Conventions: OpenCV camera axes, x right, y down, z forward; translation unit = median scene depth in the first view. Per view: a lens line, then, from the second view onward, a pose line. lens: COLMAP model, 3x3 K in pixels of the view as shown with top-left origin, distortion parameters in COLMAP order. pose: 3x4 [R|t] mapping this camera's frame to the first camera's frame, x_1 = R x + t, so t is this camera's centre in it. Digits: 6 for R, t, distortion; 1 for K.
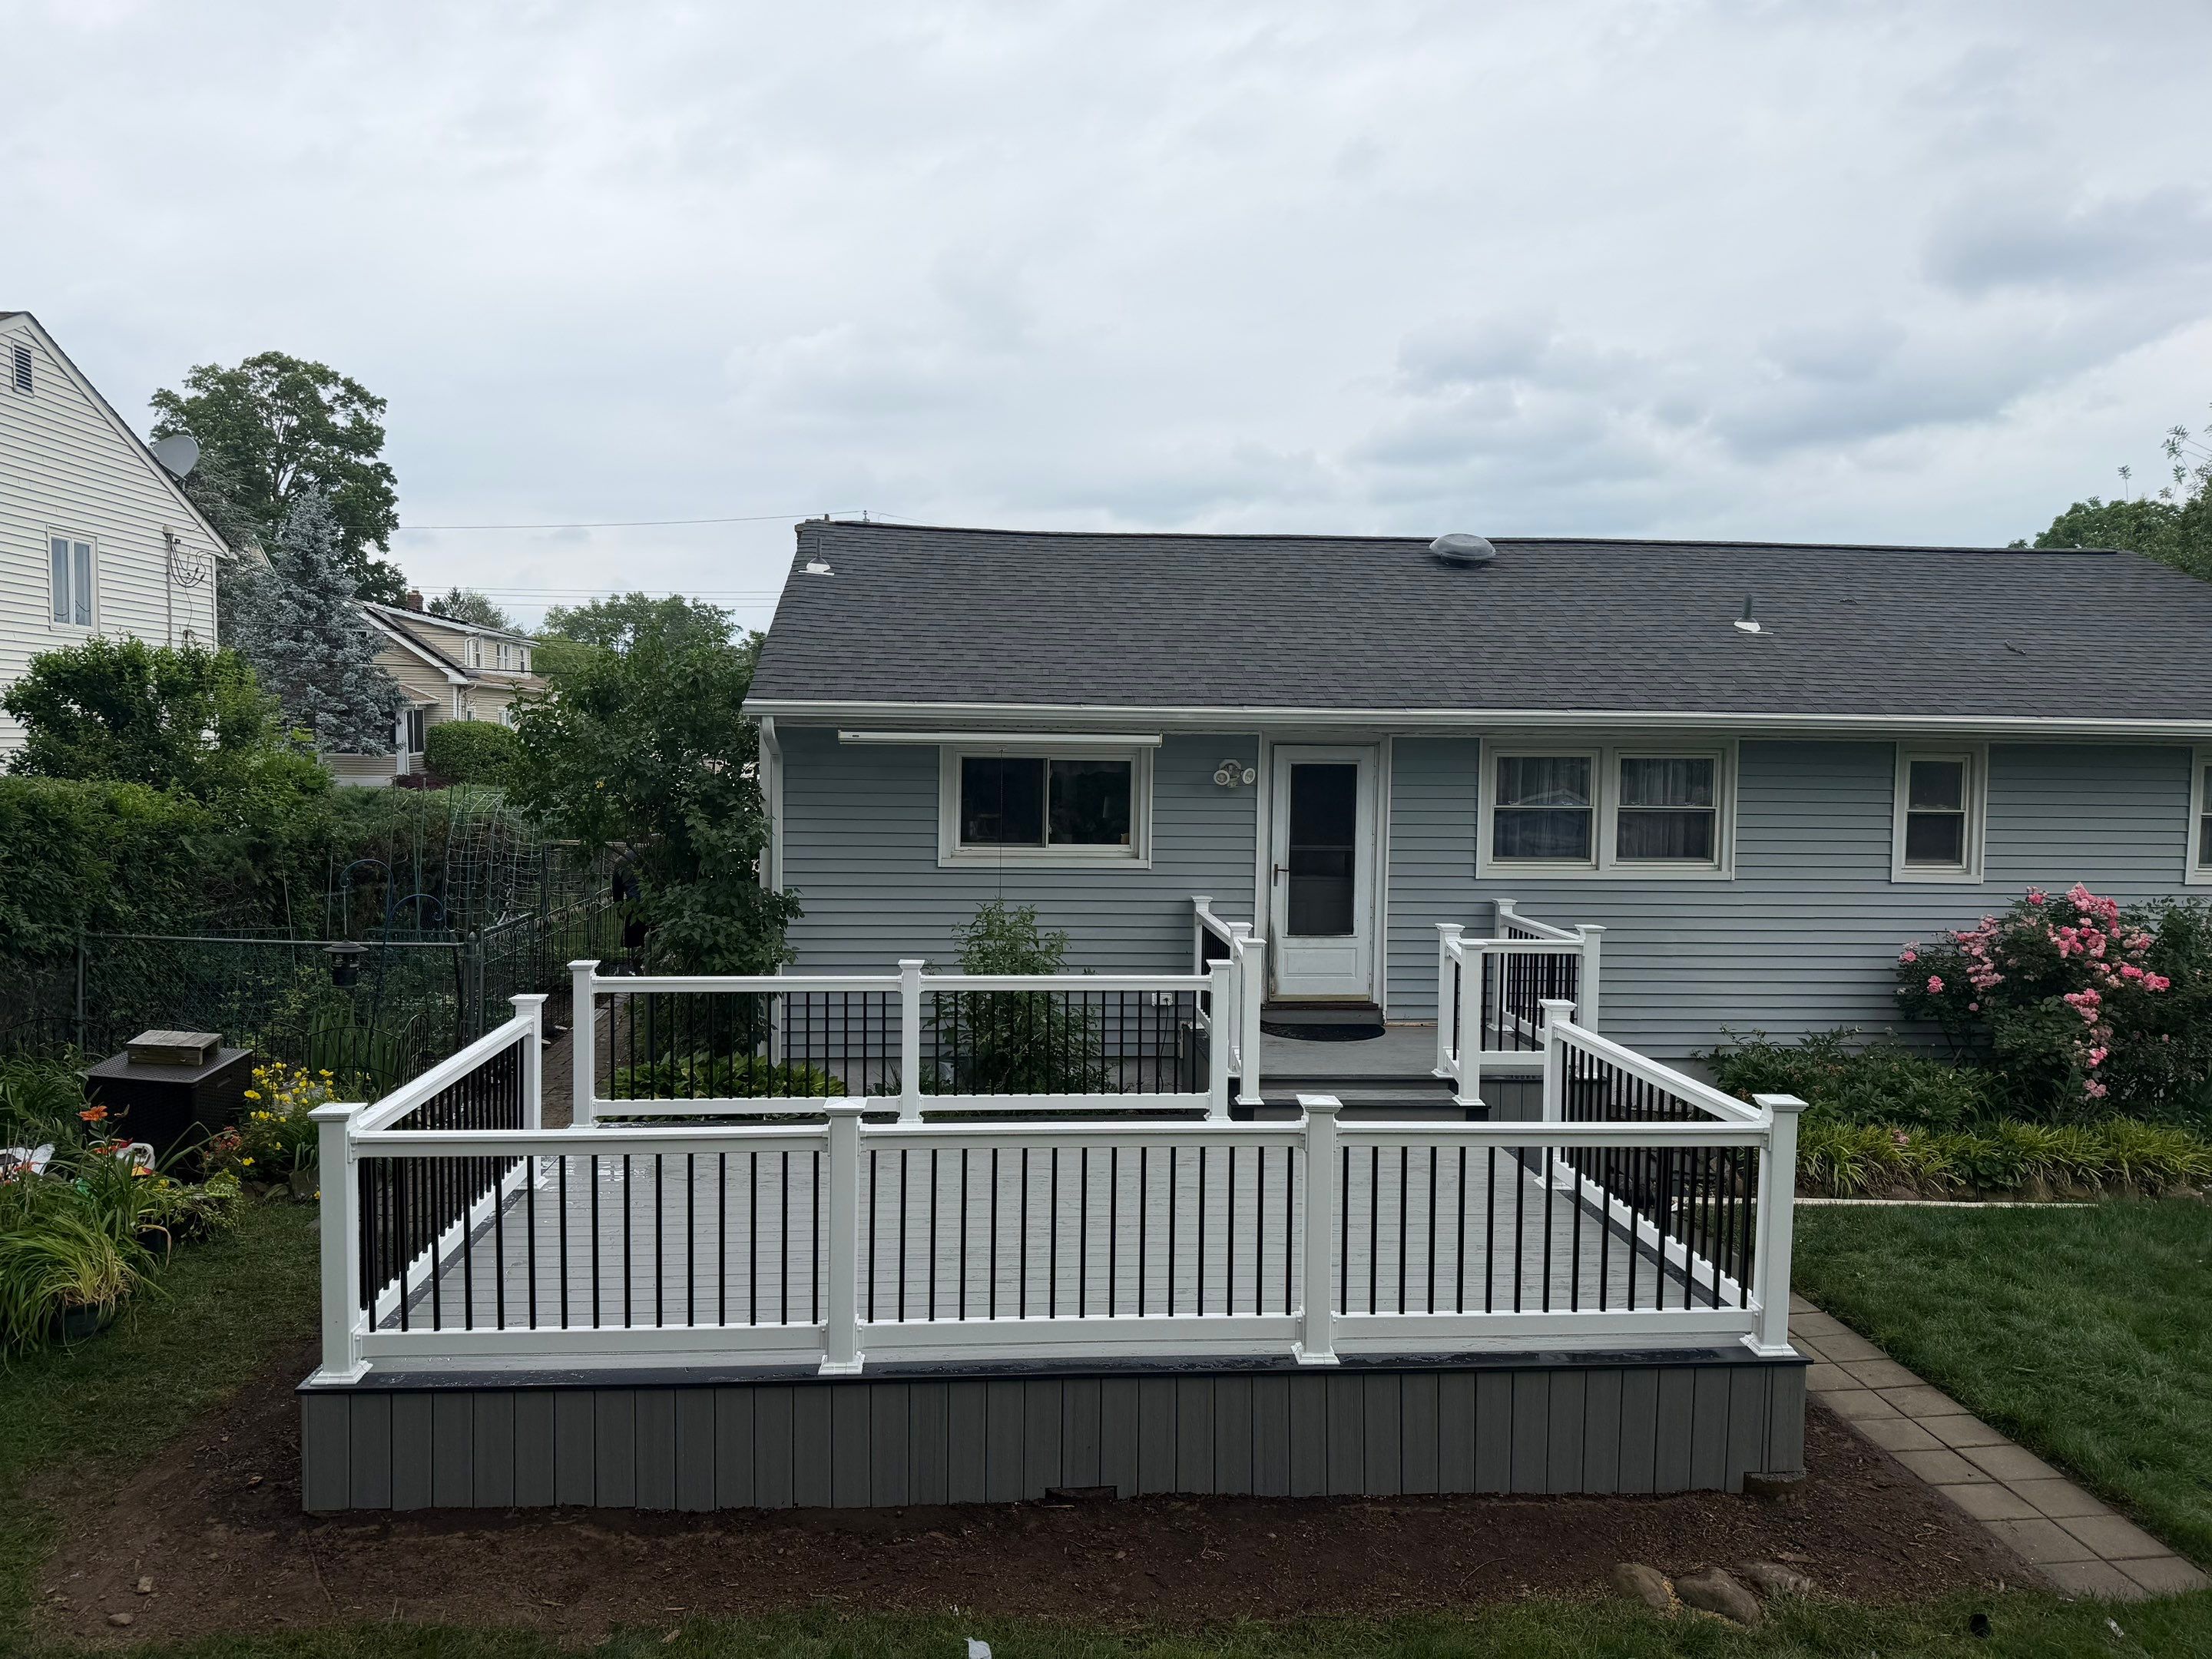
lens RADIAL K [[1541.0, 0, 1099.1], [0, 1541.0, 831.3], [0, 0, 1]] dist [0.059490, -0.064665]
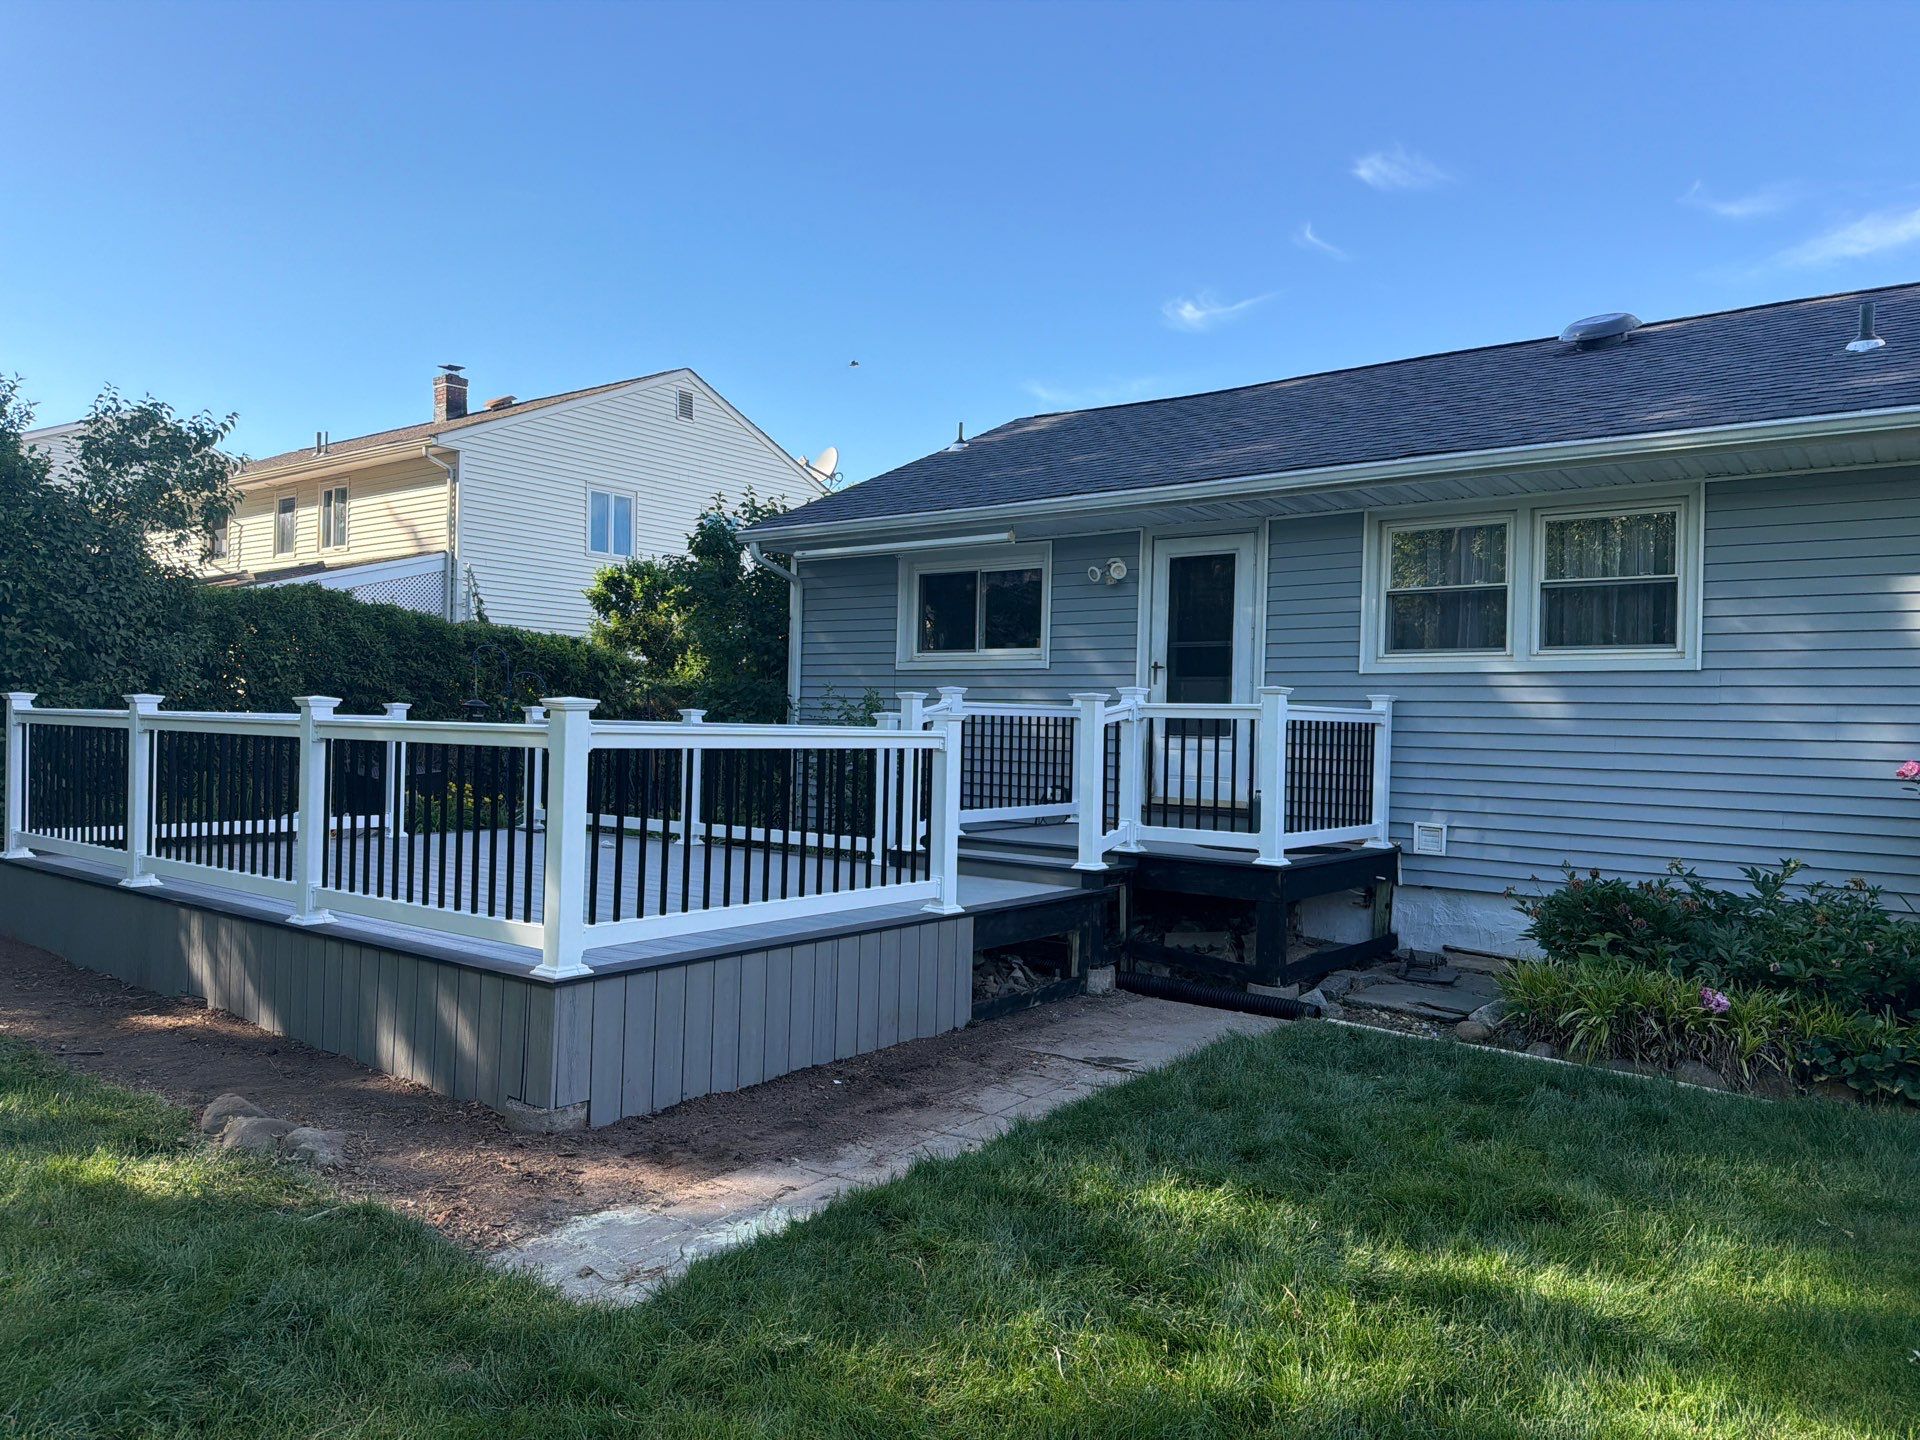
lens RADIAL K [[1337.6, 0, 956.7], [0, 1337.6, 731.2], [0, 0, 1]] dist [0.059490, -0.064665]
pose [[0.735457, 0.007447, -0.677531, 0.600257], [-0.052752, 0.997534, -0.046298, 0.112046], [0.675515, 0.069791, 0.734036, 0.294978]]
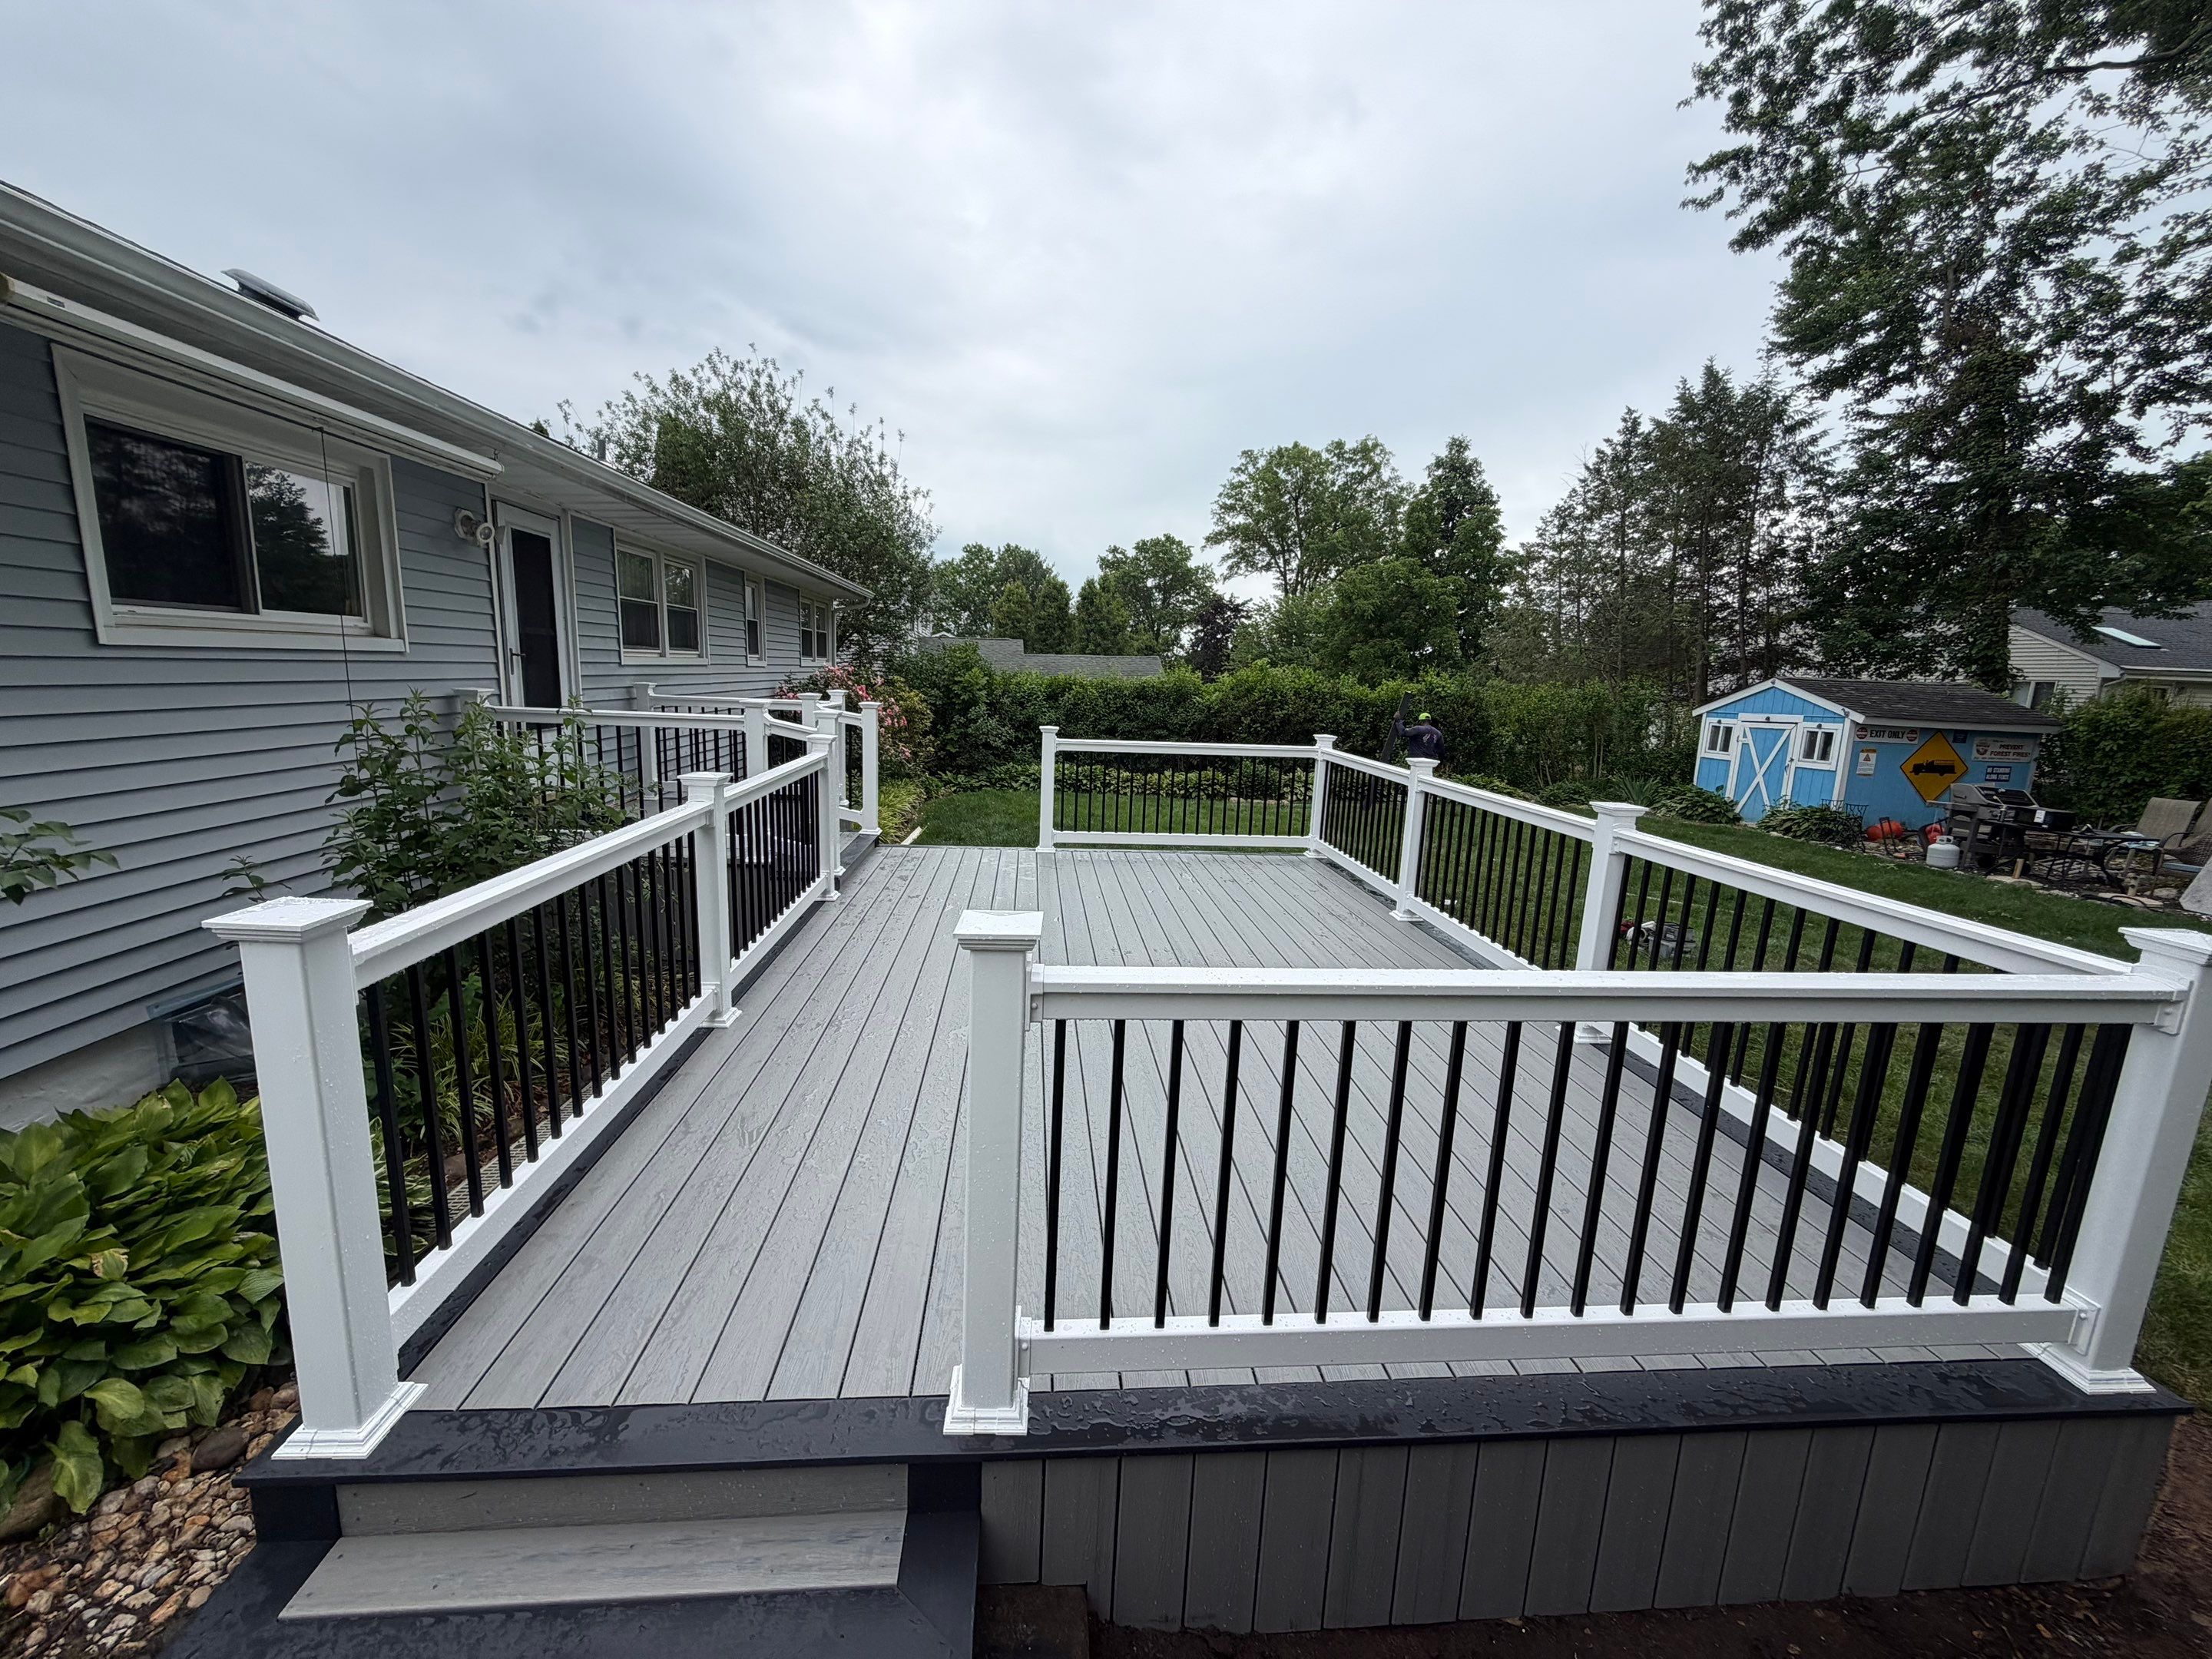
lens RADIAL K [[881.3, 0, 1105.0], [0, 881.3, 828.5], [0, 0, 1]] dist [0.006359, -0.000125]
pose [[-0.002168, -0.189663, 0.981847, -0.387646], [0.020768, 0.981629, 0.189666, 0.033162], [-0.999782, 0.020802, 0.001811, 0.673050]]
